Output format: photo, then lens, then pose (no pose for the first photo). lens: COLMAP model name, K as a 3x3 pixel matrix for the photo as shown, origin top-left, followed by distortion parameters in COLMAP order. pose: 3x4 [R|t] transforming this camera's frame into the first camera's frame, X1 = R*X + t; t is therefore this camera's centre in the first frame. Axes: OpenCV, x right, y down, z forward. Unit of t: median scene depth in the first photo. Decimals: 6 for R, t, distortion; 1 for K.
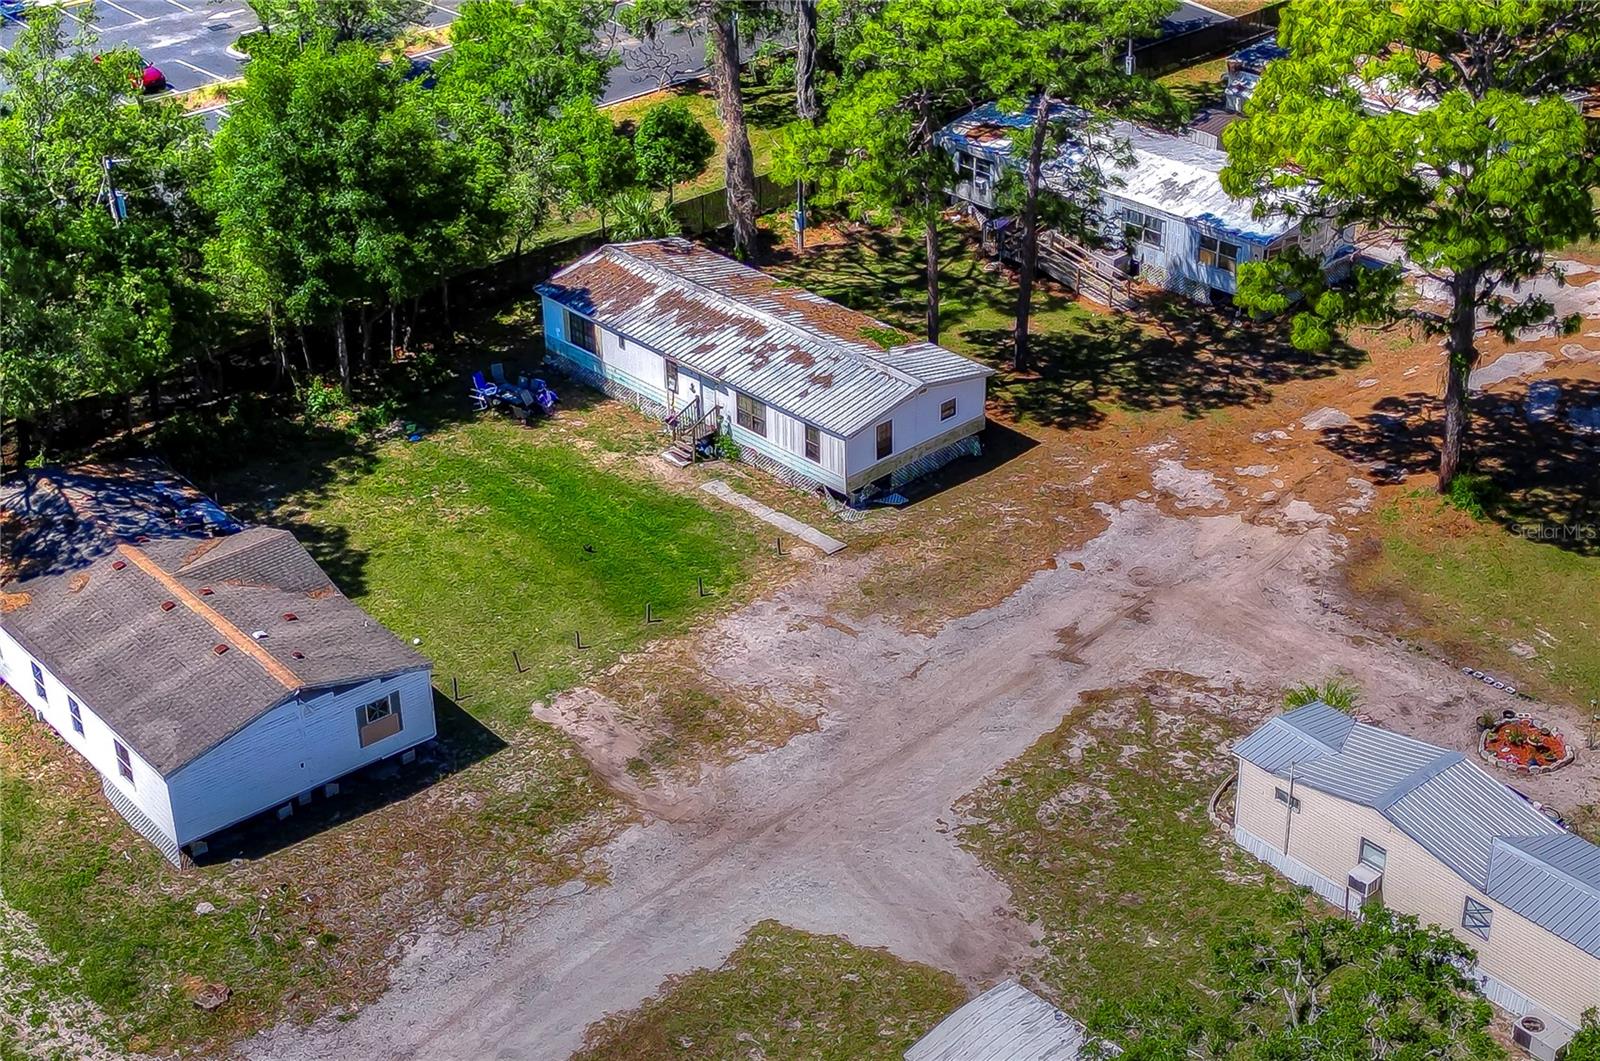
lens RADIAL K [[2312.8, 0, 800.0], [0, 2312.8, 530.5], [0, 0, 1]] dist [0.171026, -0.491375]
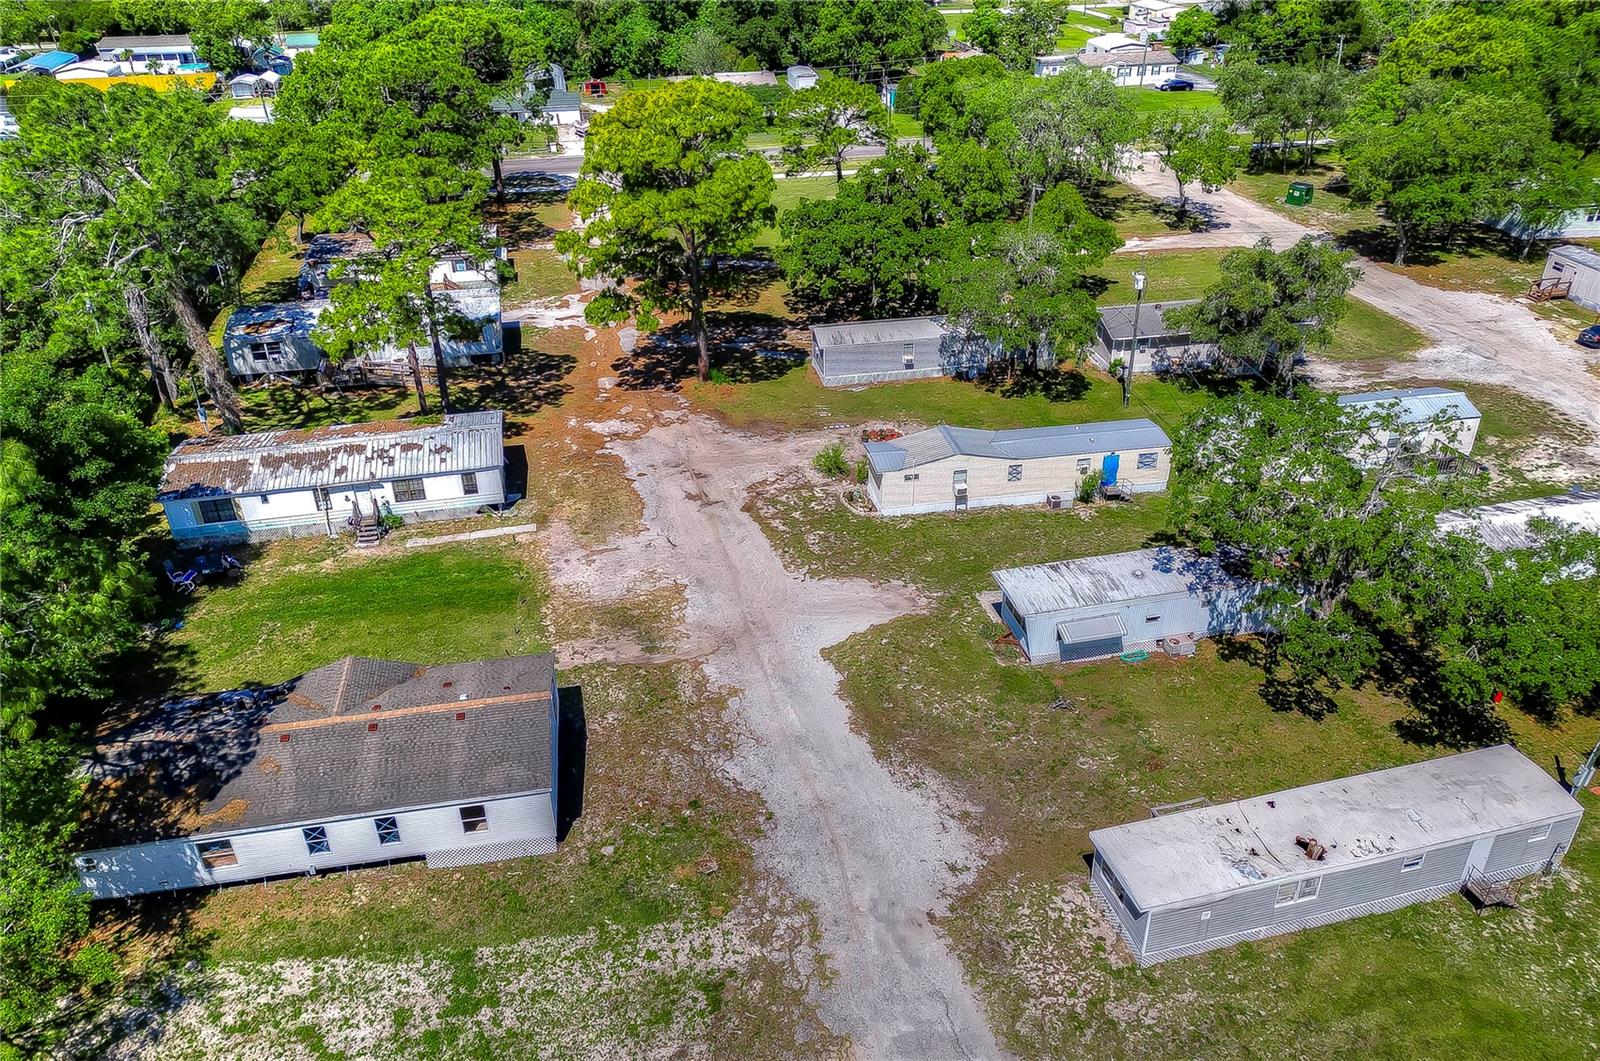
lens RADIAL K [[1197.2, 0, 799.2], [0, 1197.2, 514.2], [0, 0, 1]] dist [0.087240, -0.097602]
pose [[0.497078, -0.416031, 0.761467, -0.510627], [0.429465, 0.880496, 0.200712, -0.086360], [-0.753971, 0.227254, 0.616347, 0.322555]]
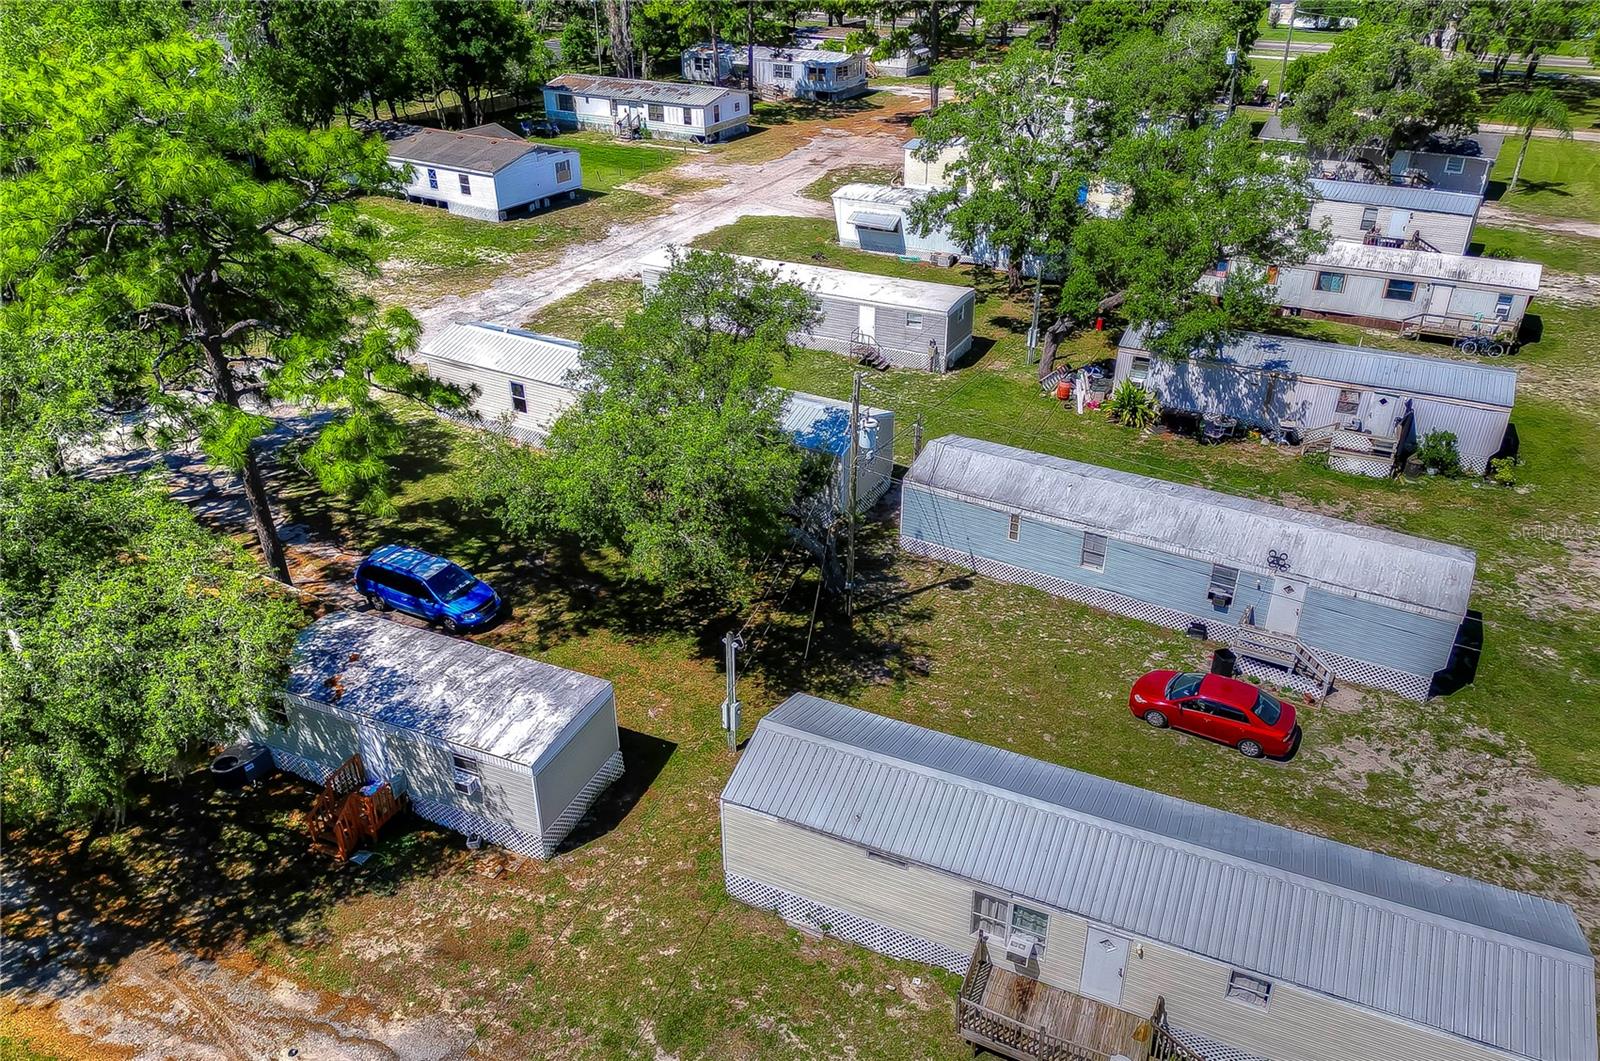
lens RADIAL K [[1197.2, 0, 799.2], [0, 1197.2, 514.2], [0, 0, 1]] dist [0.087240, -0.097602]
pose [[0.954031, -0.134038, 0.268065, -0.268926], [0.141456, 0.989908, -0.008461, 0.388517], [-0.264225, 0.045991, 0.963364, -0.205053]]
